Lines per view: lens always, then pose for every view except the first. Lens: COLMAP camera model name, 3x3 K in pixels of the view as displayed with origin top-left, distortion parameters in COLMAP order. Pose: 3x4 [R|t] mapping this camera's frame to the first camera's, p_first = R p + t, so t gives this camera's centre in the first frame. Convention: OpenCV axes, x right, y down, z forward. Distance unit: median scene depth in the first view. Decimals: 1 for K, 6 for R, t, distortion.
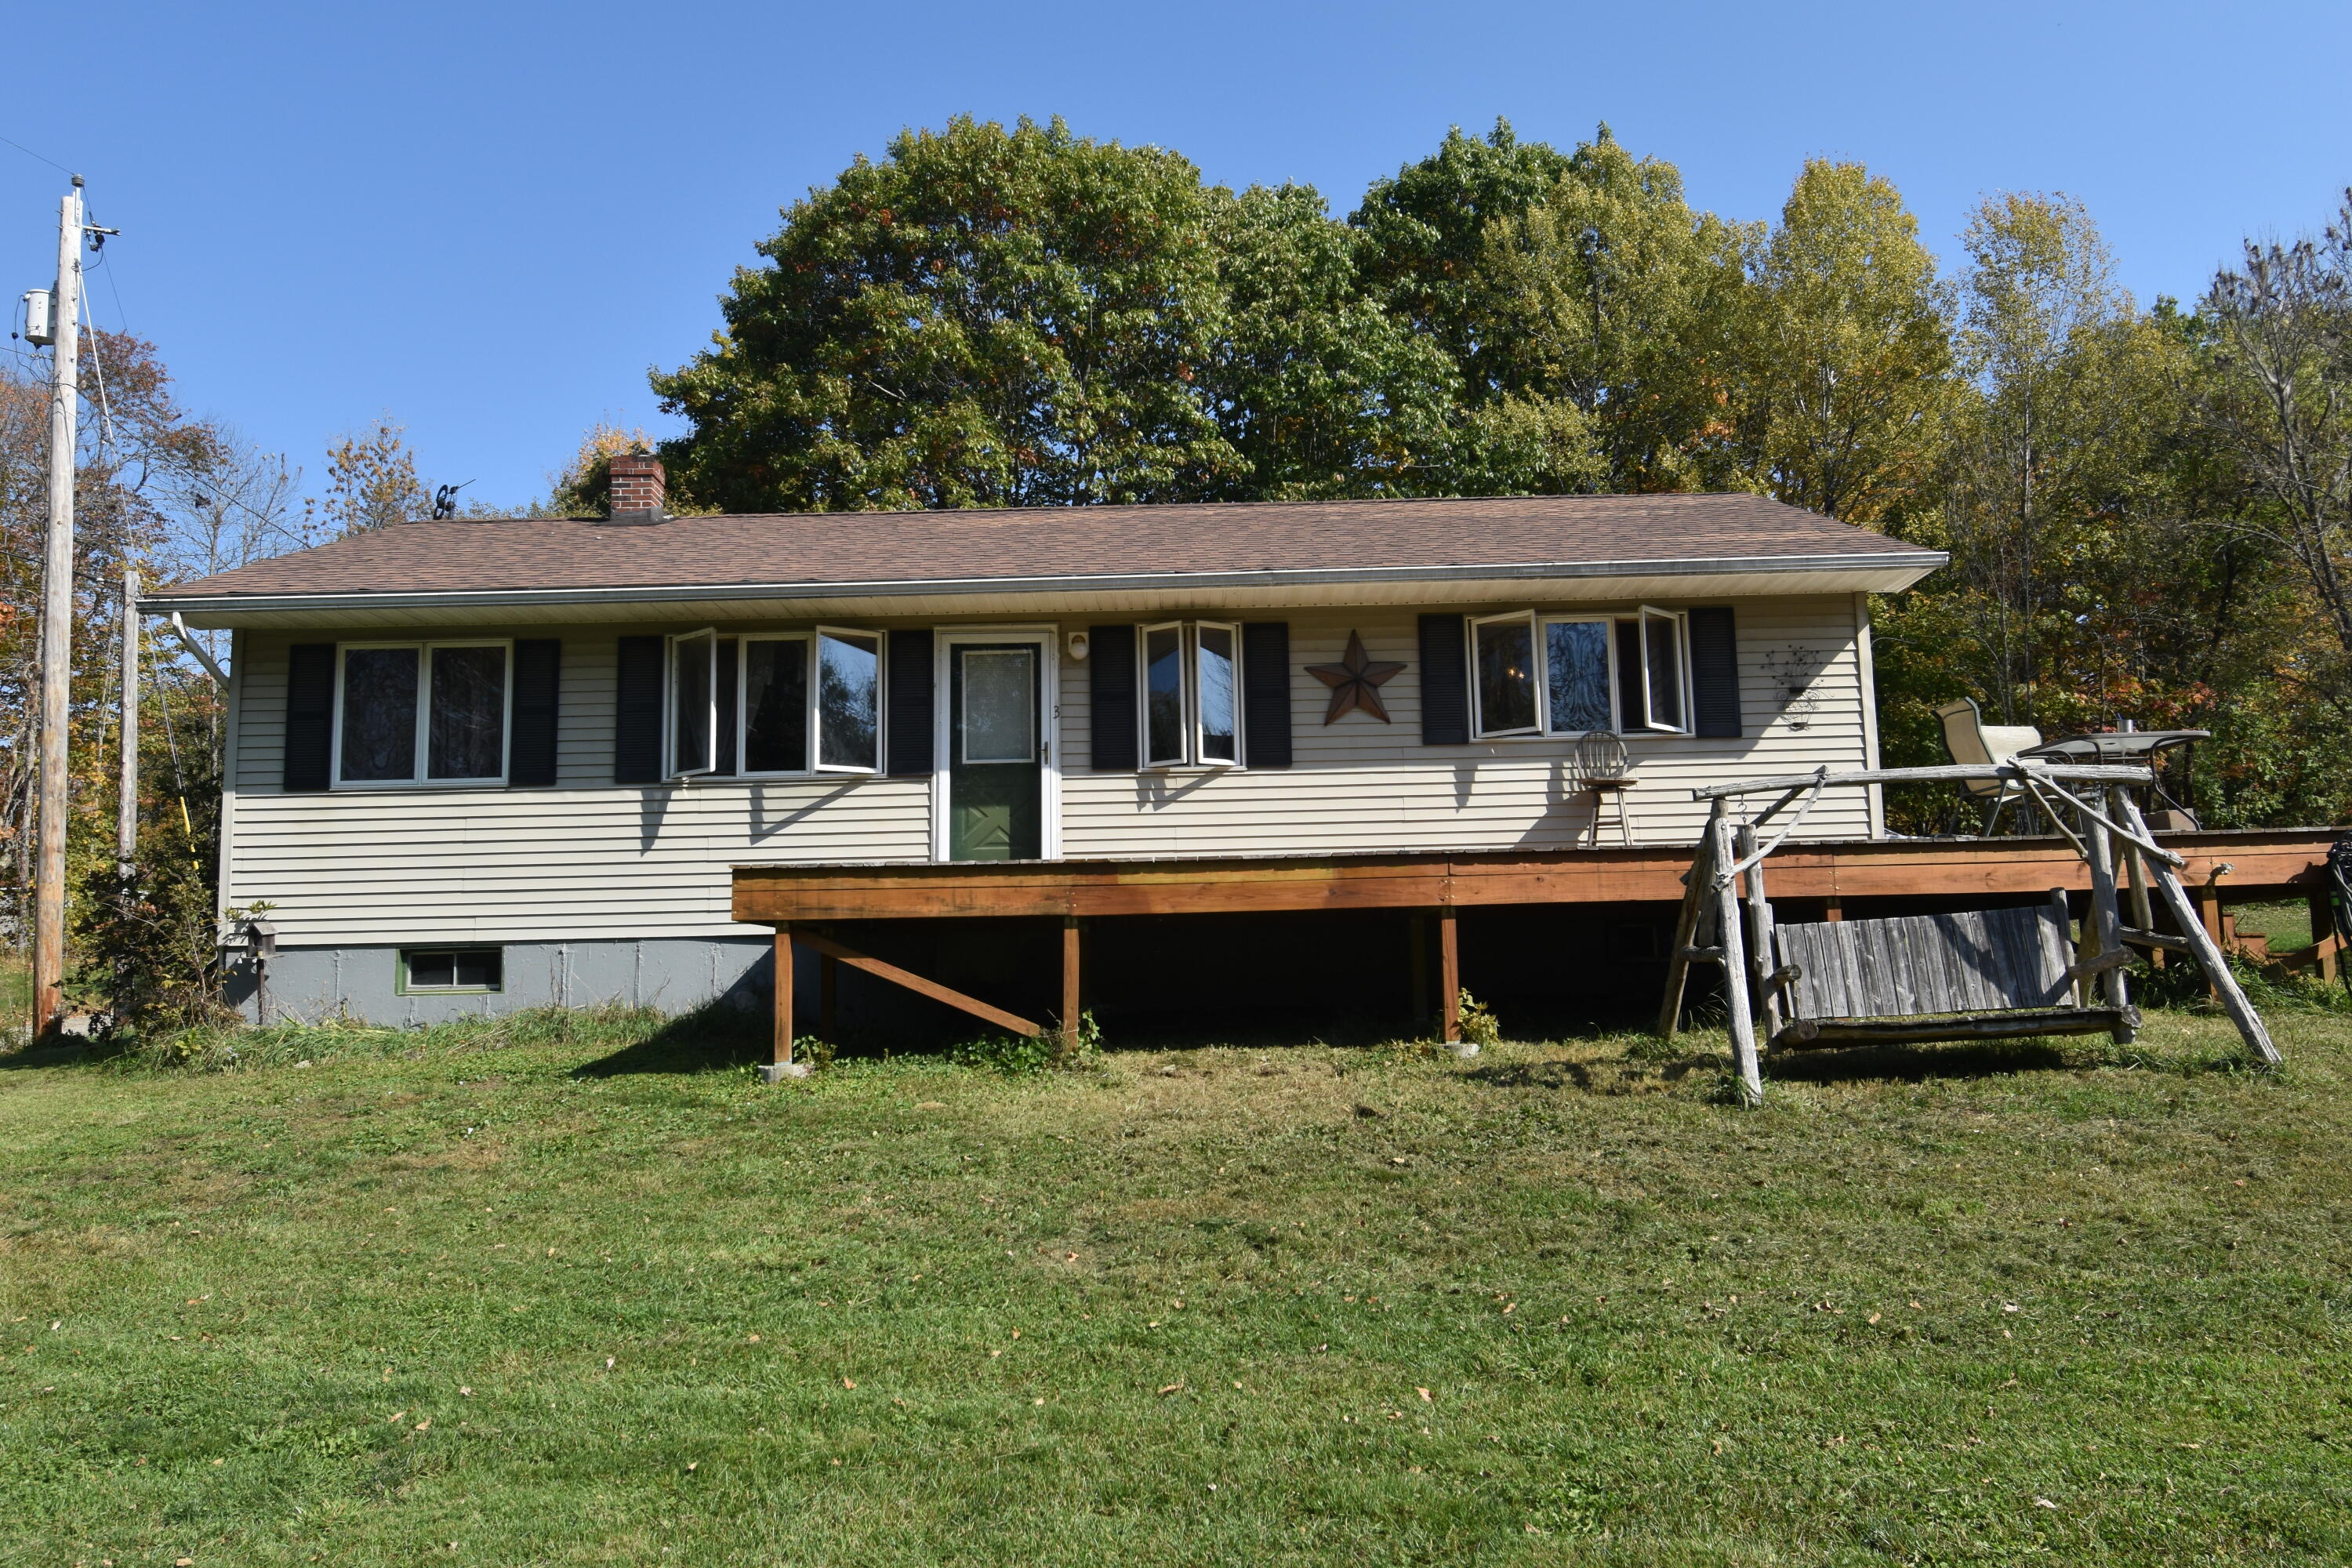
lens RADIAL K [[1813.0, 0, 1175.9], [0, 1813.0, 861.2], [0, 0, 1]] dist [0.002642, -0.051538]
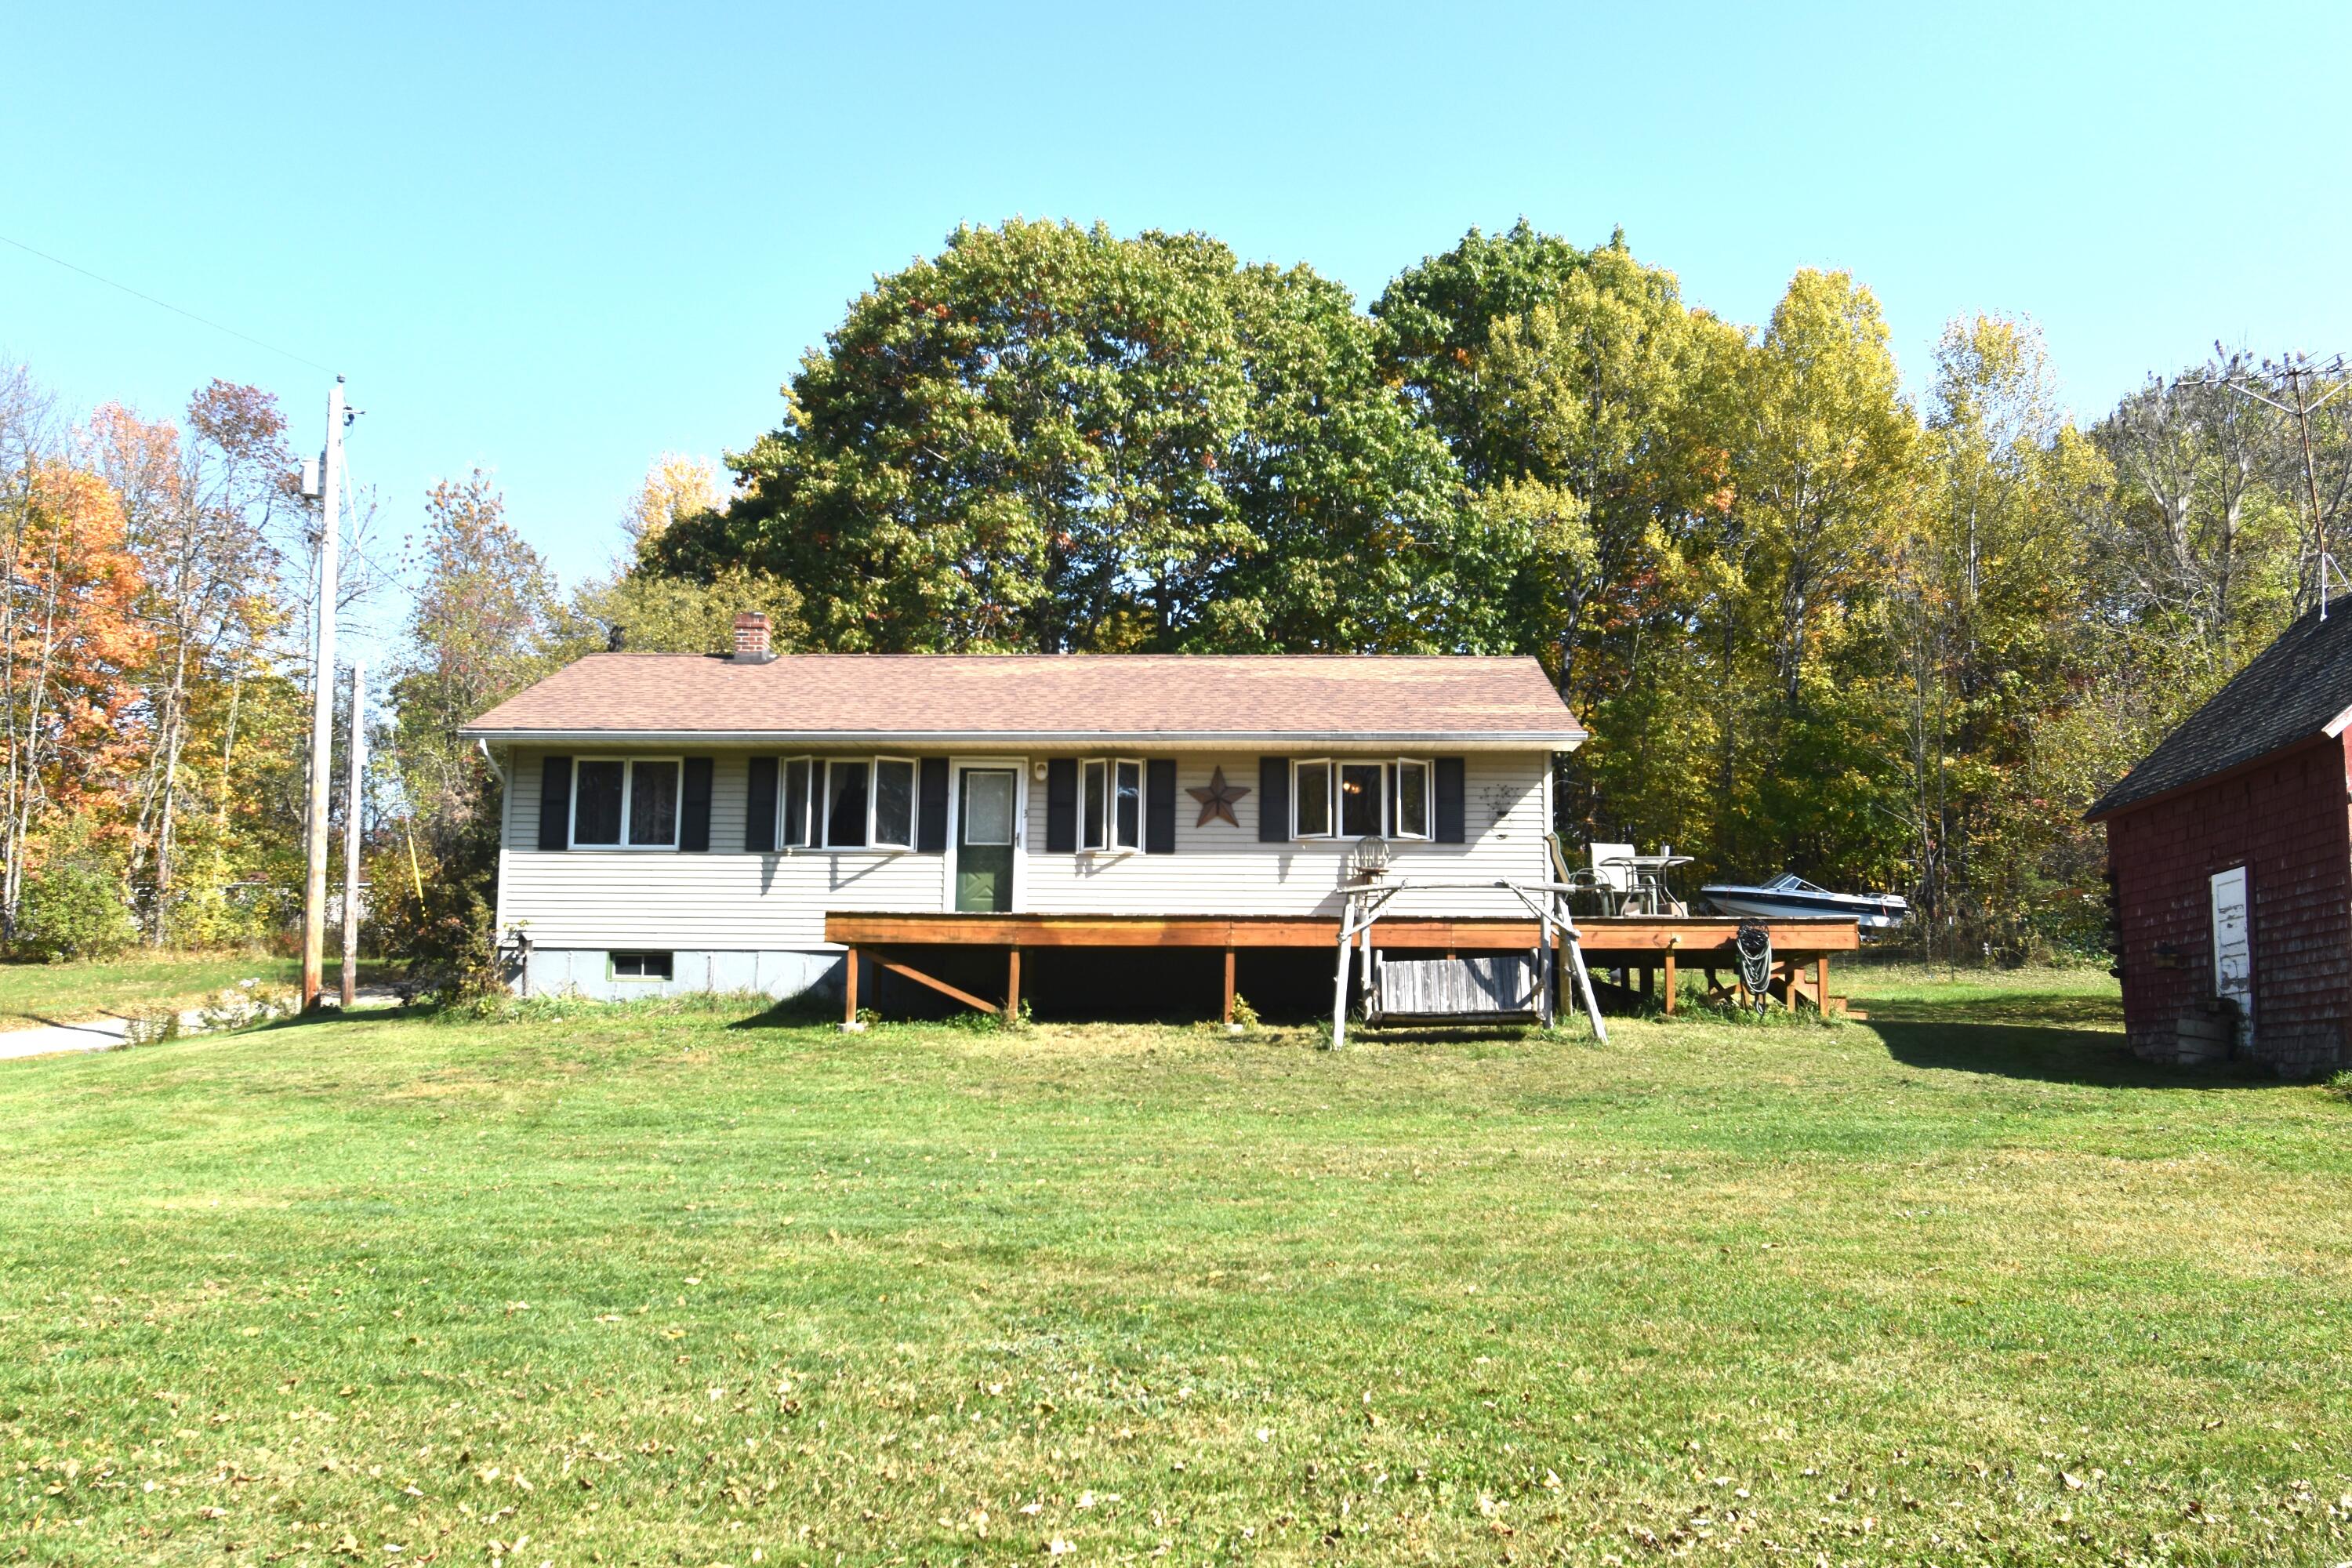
lens RADIAL K [[2002.0, 0, 1178.4], [0, 2002.0, 954.3], [0, 0, 1]] dist [-0.080857, 0.001632]
pose [[0.998797, 0.032231, -0.036949, 0.133431], [-0.030929, 0.998899, 0.035274, -0.026146], [0.038045, -0.034088, 0.998694, -0.720584]]
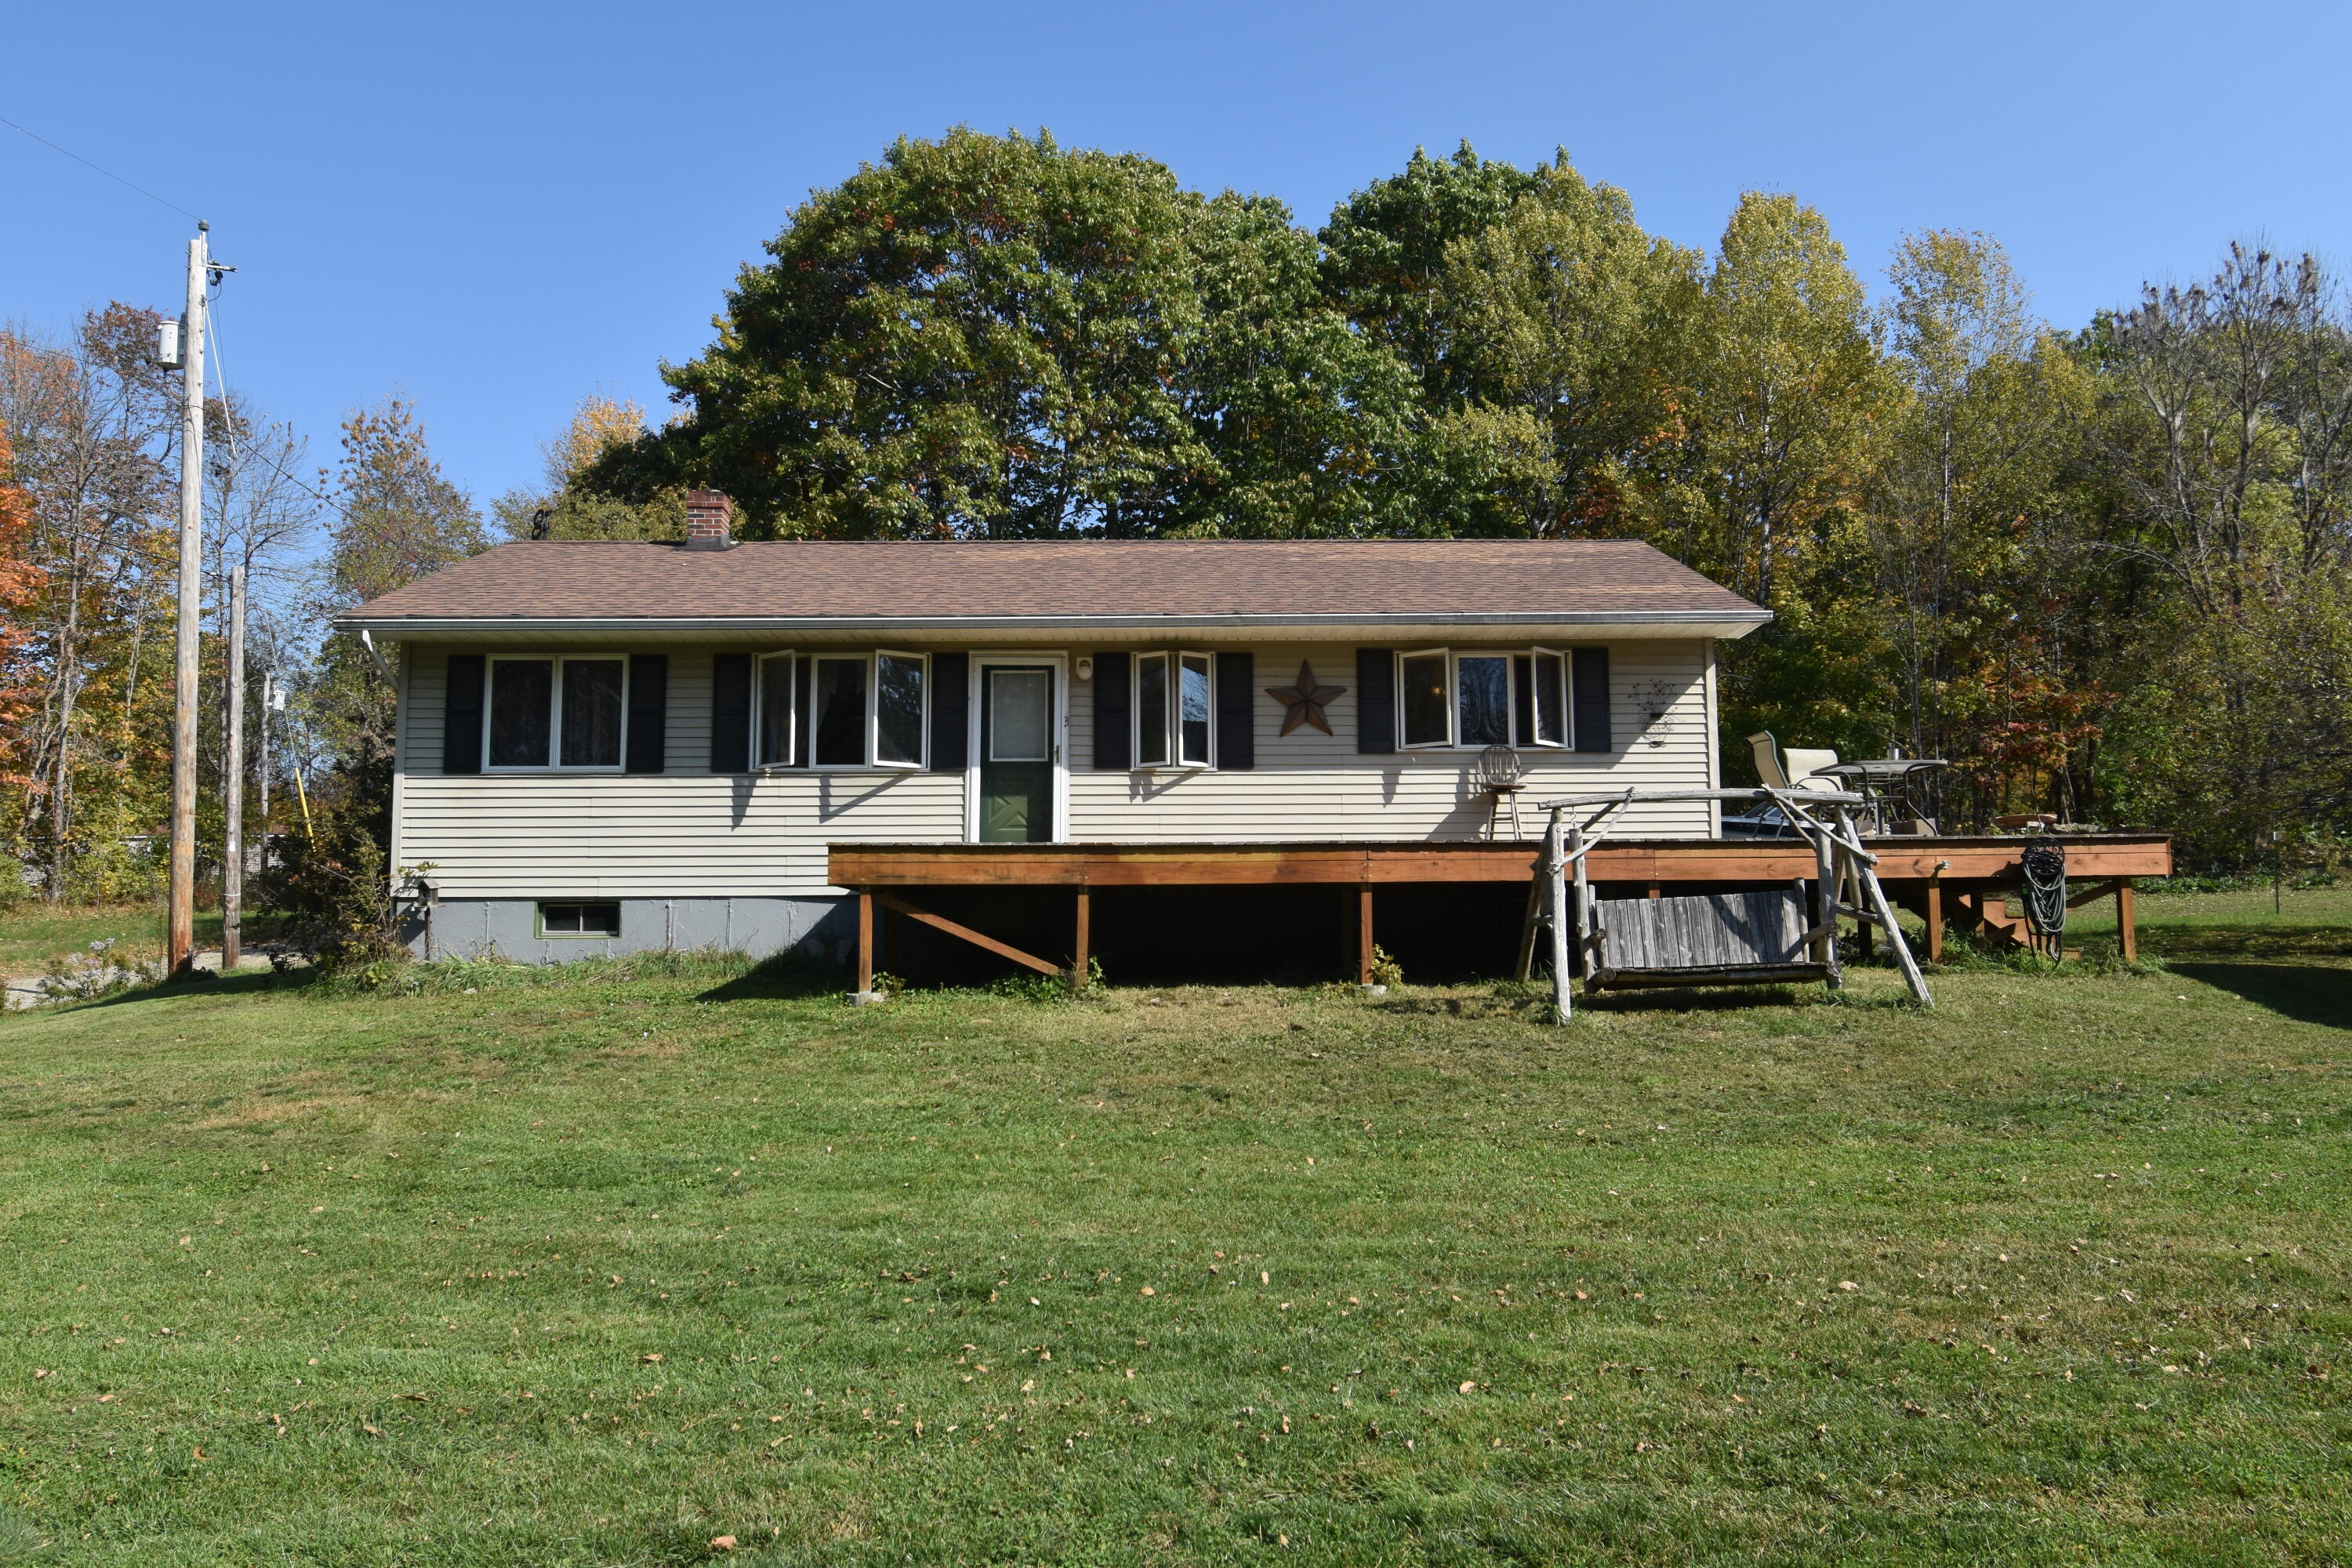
lens RADIAL K [[1828.4, 0, 1173.5], [0, 1828.4, 893.0], [0, 0, 1]] dist [-0.009423, -0.078691]
pose [[0.999720, 0.017331, 0.016103, -0.010248], [-0.017875, 0.999251, 0.034306, -0.008707], [-0.015496, -0.034584, 0.999282, -0.265157]]
